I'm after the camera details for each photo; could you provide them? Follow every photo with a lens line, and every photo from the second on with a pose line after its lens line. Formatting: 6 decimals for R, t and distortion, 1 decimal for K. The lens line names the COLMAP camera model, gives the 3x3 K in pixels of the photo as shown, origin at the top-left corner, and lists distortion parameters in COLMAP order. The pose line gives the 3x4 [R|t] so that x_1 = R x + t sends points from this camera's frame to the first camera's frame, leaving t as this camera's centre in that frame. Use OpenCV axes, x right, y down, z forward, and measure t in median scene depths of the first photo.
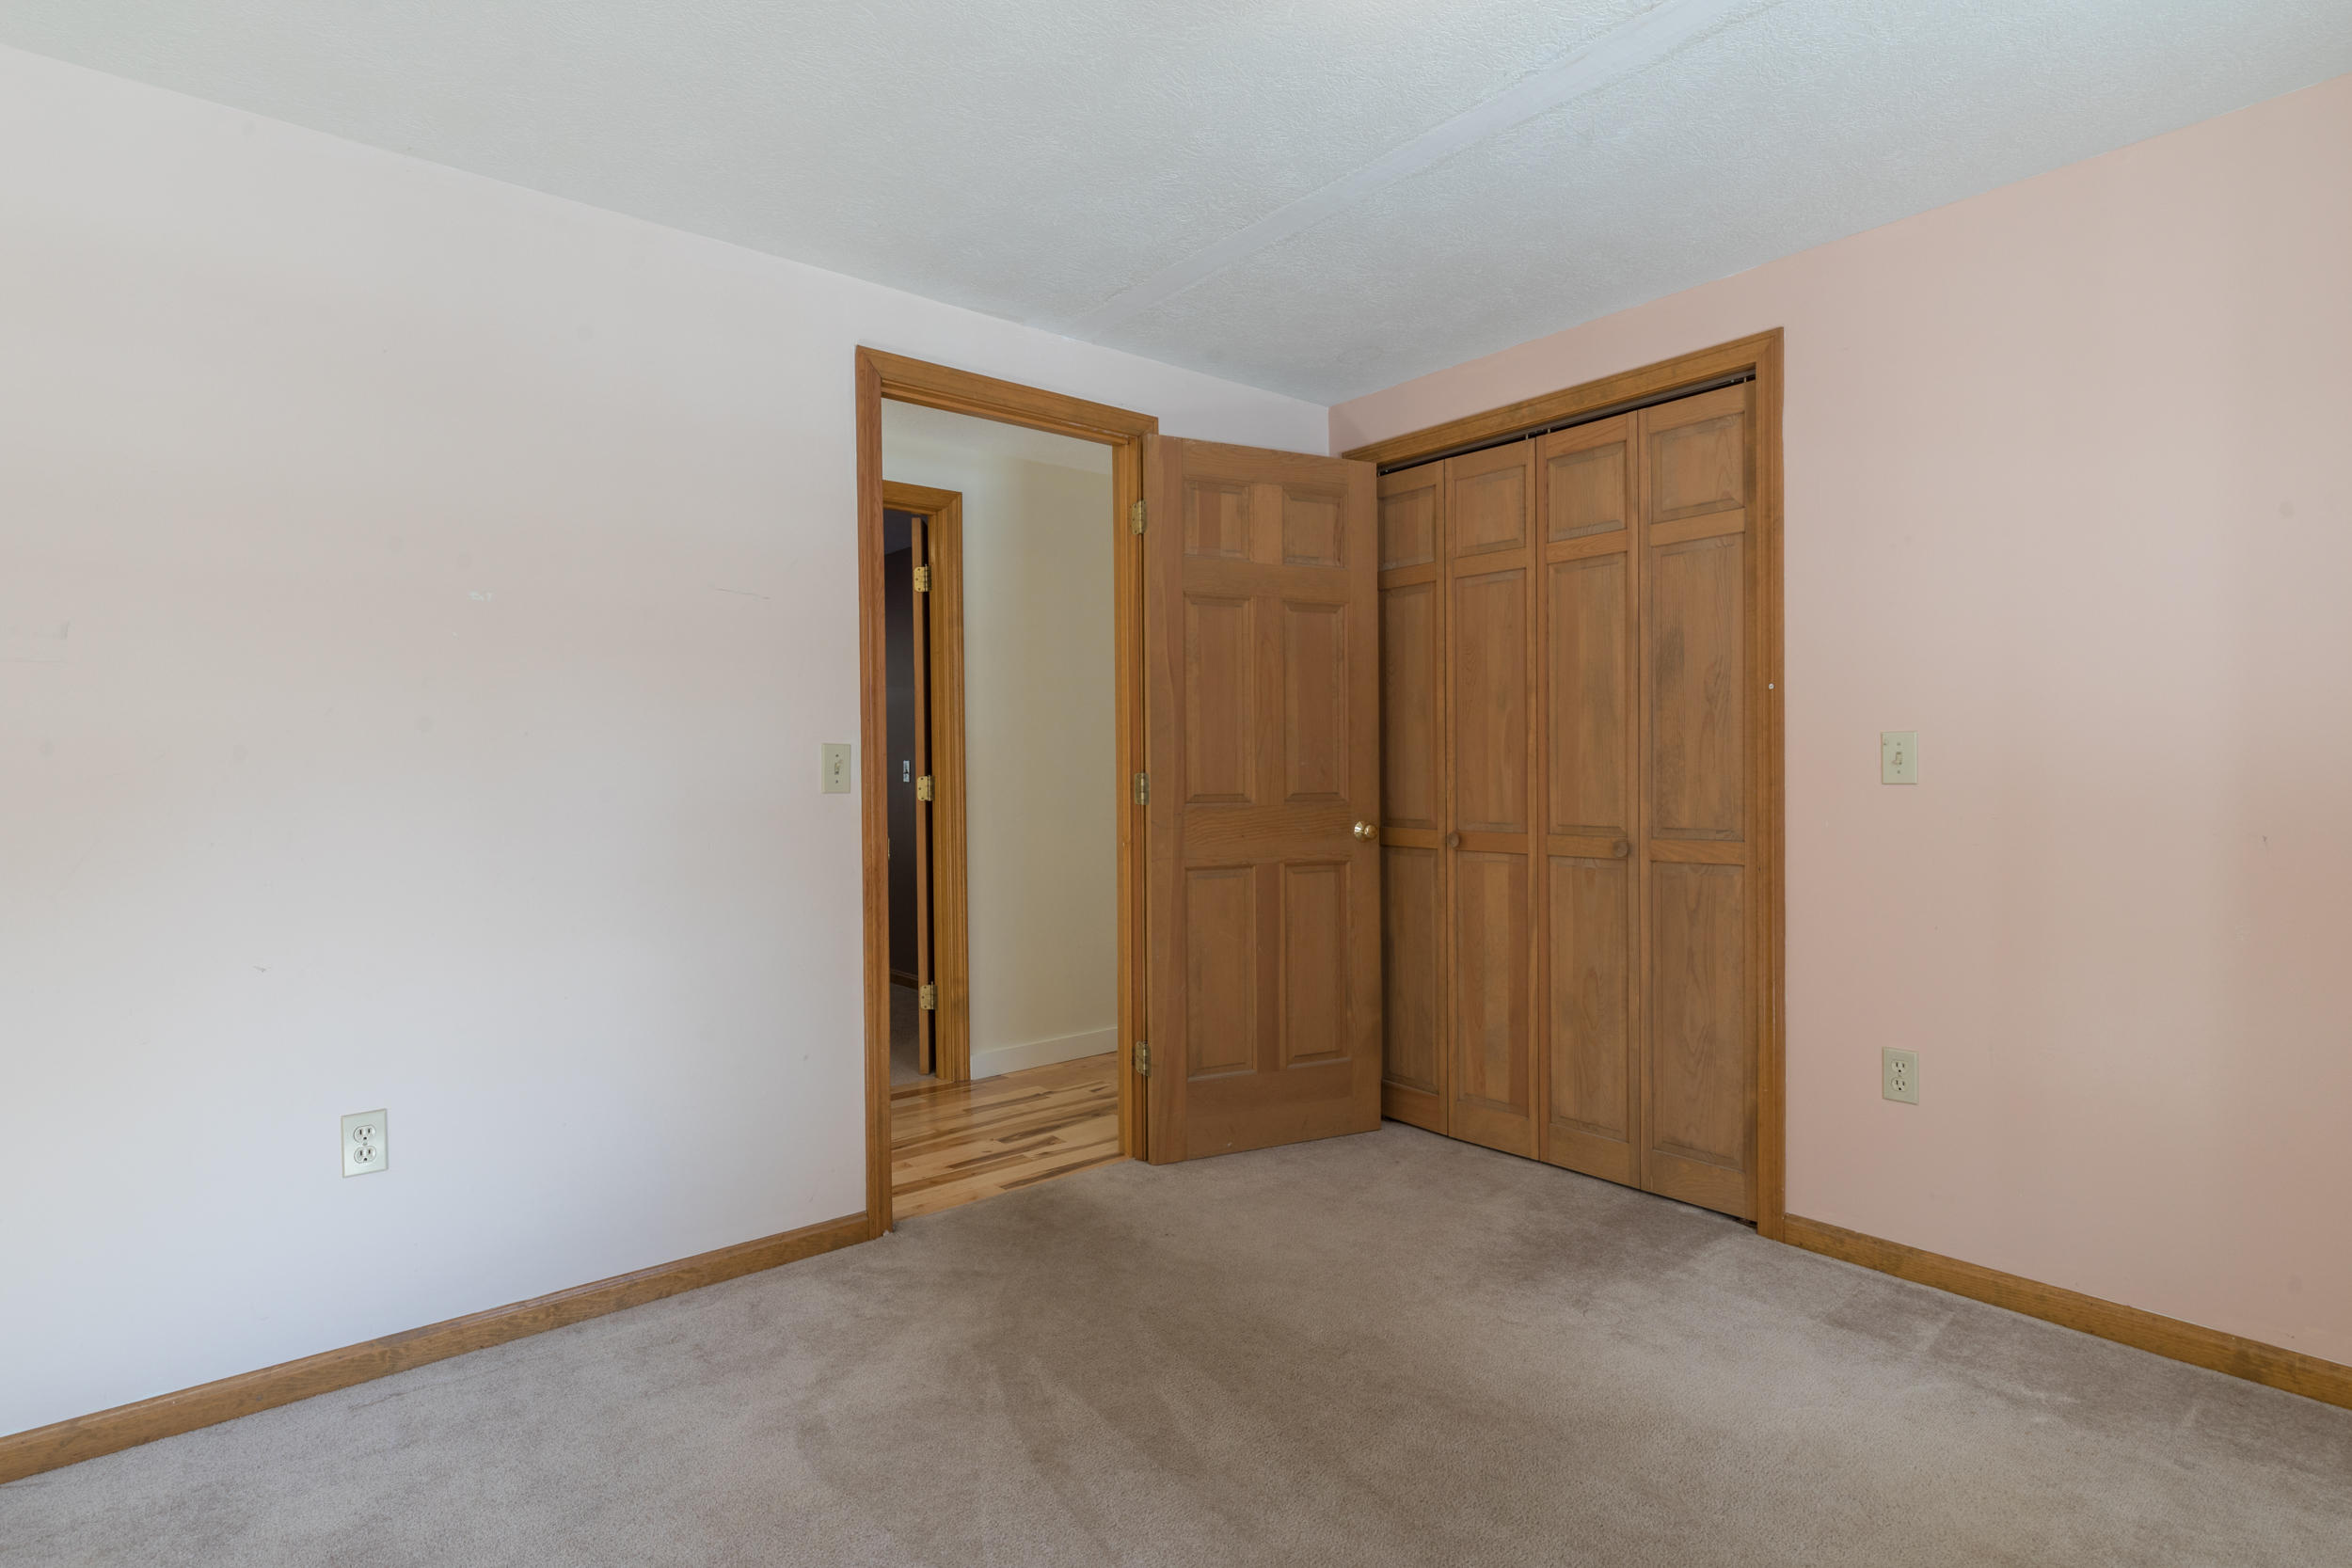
lens RADIAL K [[1238.0, 0, 1176.0], [0, 1238.0, 779.2], [0, 0, 1]] dist [-0.000330, -0.000015]
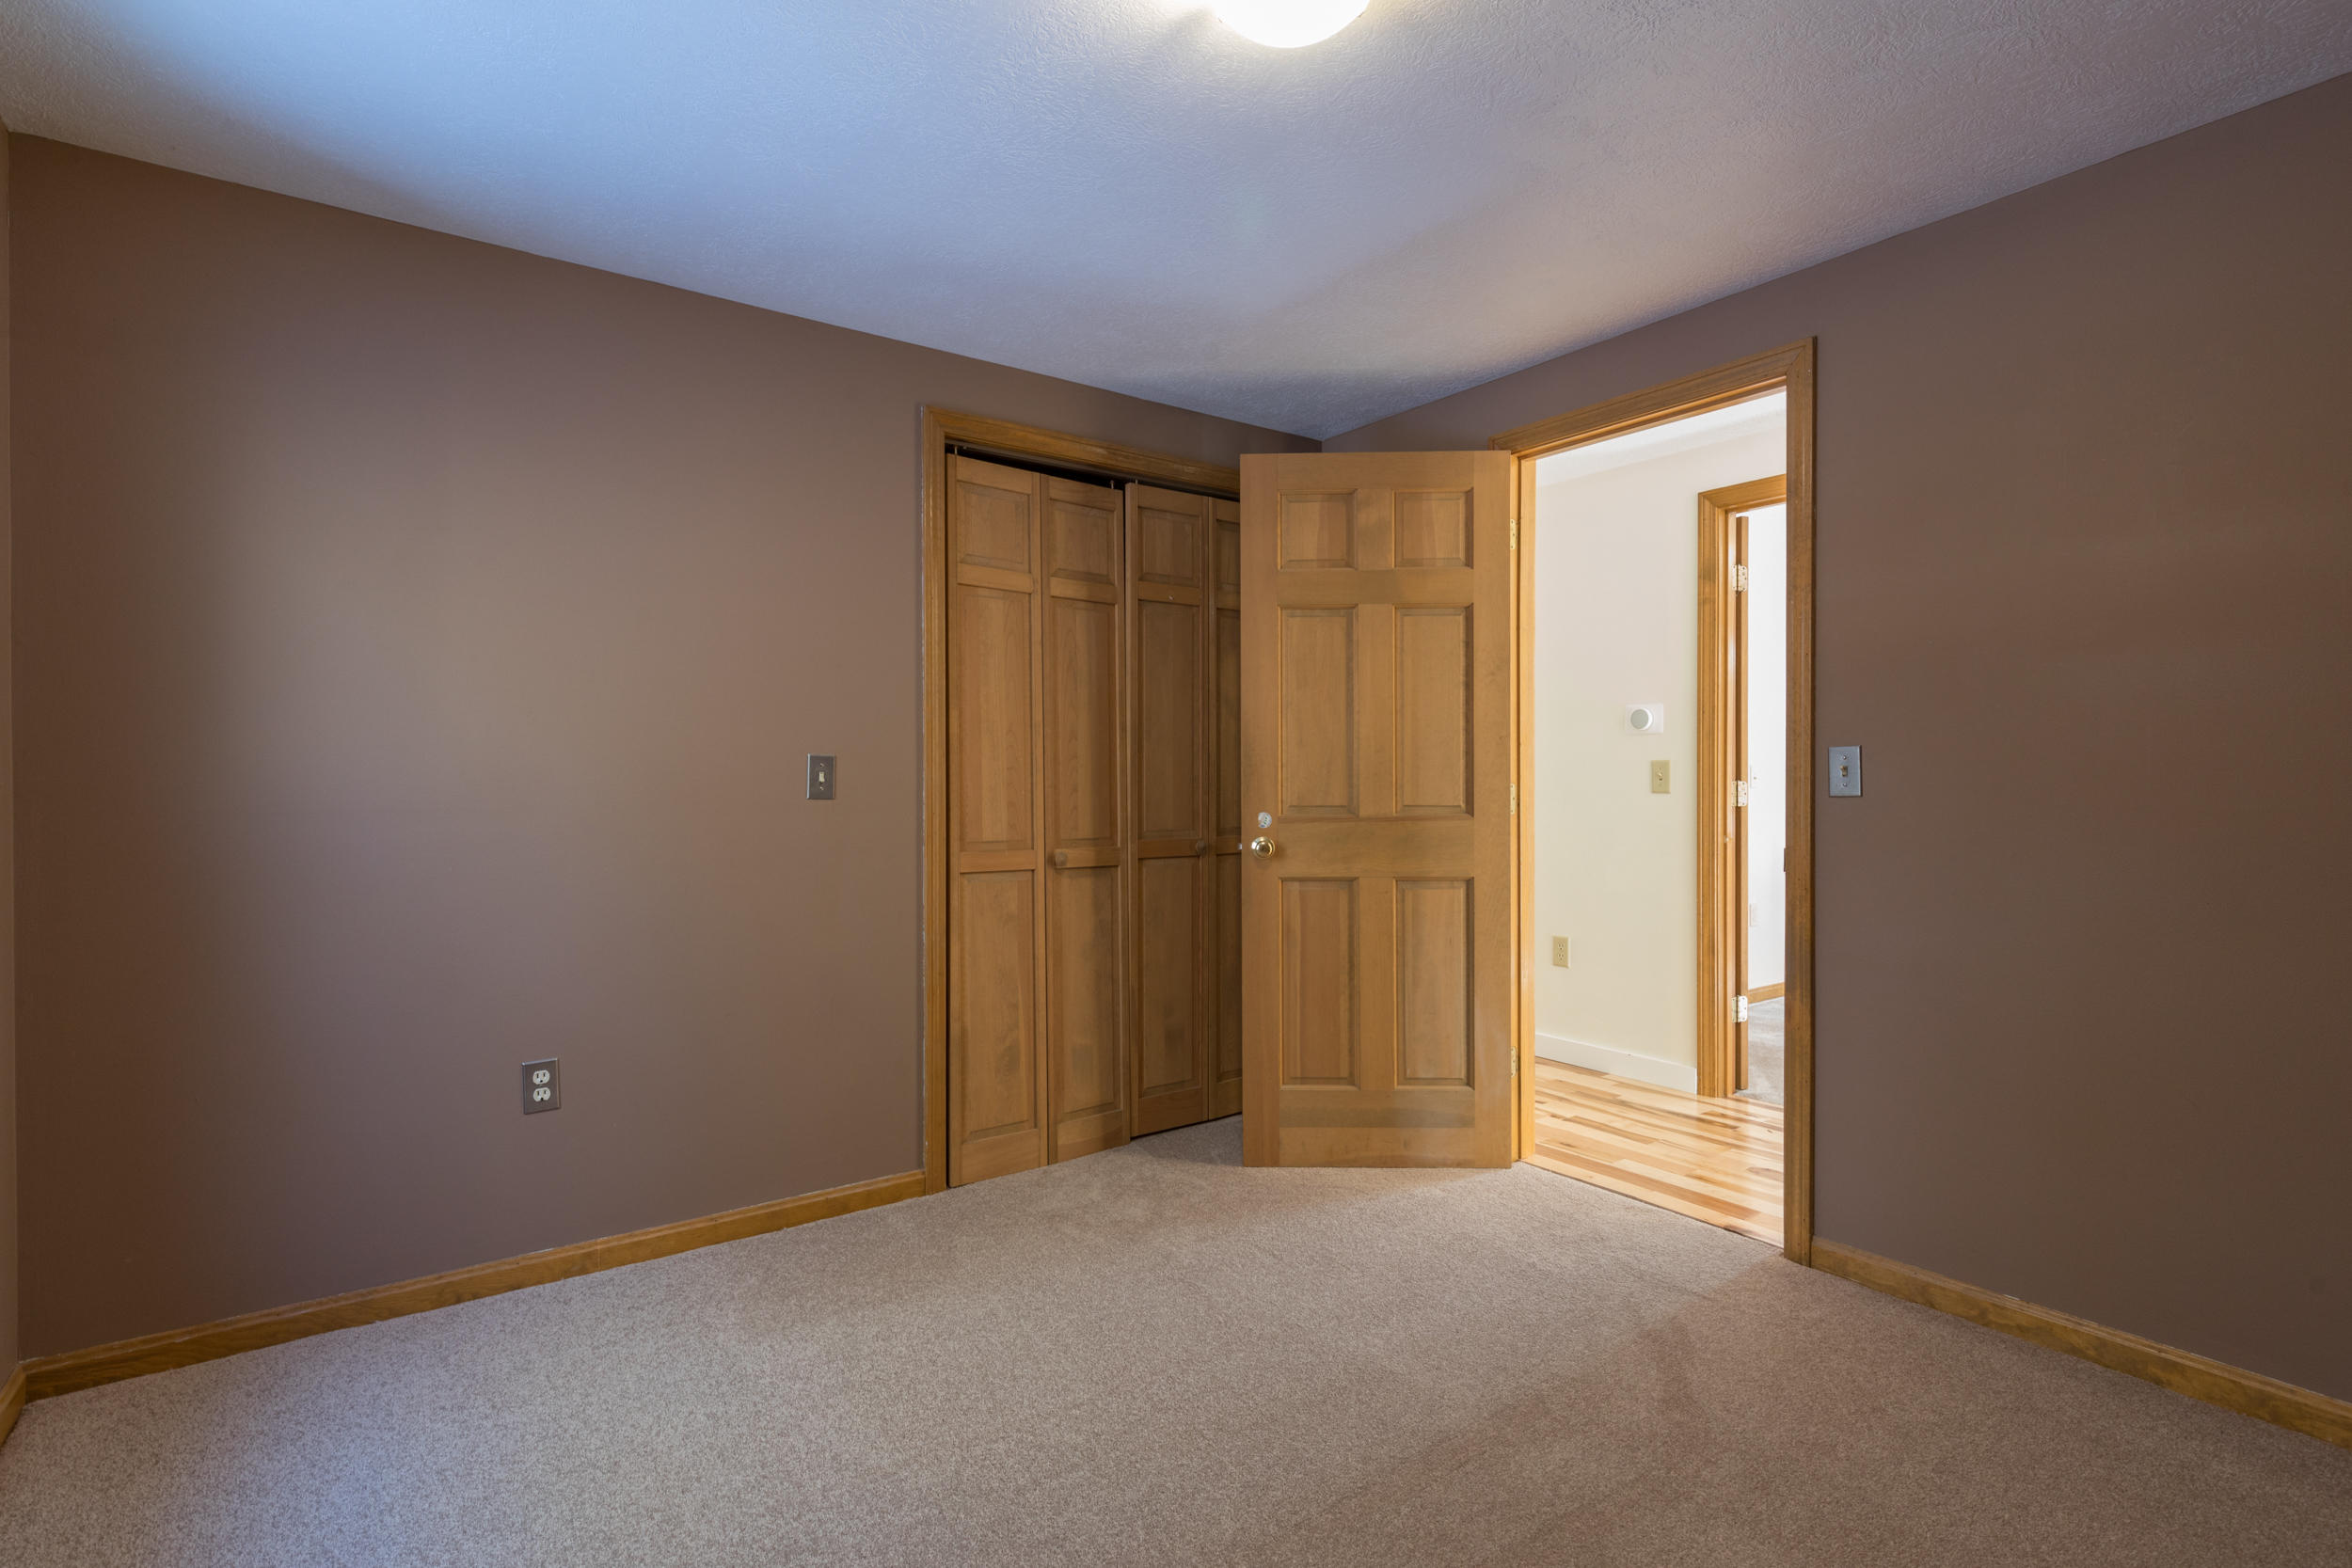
lens RADIAL K [[1136.6, 0, 1175.9], [0, 1136.6, 784.8], [0, 0, 1]] dist [0.000306, 0.000020]
pose [[0.081518, 0.001482, 0.996671, -1.105130], [0.009046, 0.999957, -0.002227, -0.016283], [-0.996631, 0.009197, 0.081501, 1.303765]]
